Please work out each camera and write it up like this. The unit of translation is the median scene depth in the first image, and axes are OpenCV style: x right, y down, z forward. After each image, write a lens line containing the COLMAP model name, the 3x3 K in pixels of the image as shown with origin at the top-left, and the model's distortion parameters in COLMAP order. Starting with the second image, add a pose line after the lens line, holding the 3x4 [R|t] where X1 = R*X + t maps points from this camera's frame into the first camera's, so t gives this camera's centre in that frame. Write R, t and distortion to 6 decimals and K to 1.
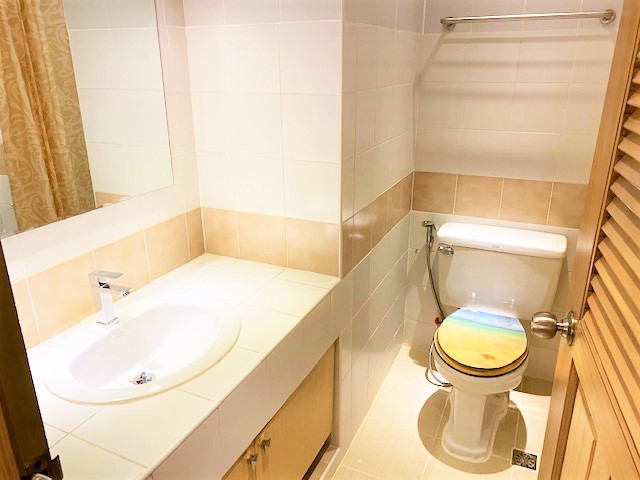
lens RADIAL K [[493.8, 0, 319.0], [0, 493.8, 239.7], [0, 0, 1]] dist [0.043619, -0.050486]
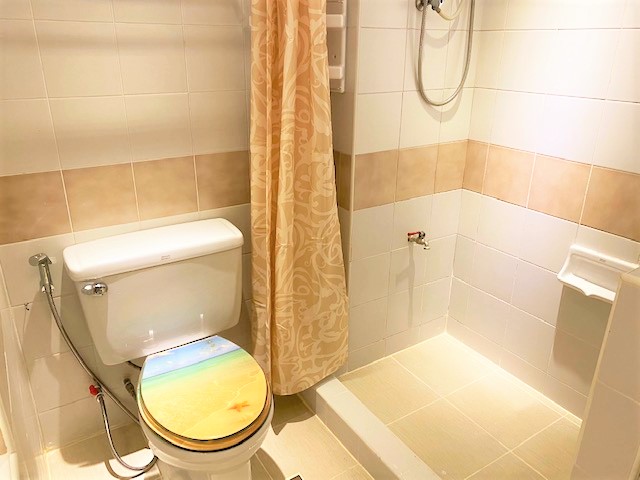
lens RADIAL K [[493.8, 0, 320.2], [0, 493.8, 239.1], [0, 0, 1]] dist [0.043619, -0.050486]
pose [[0.545125, -0.302090, 0.782036, -0.066568], [0.277458, 0.945264, 0.171738, -0.068093], [-0.791111, 0.123363, 0.599104, 0.376448]]
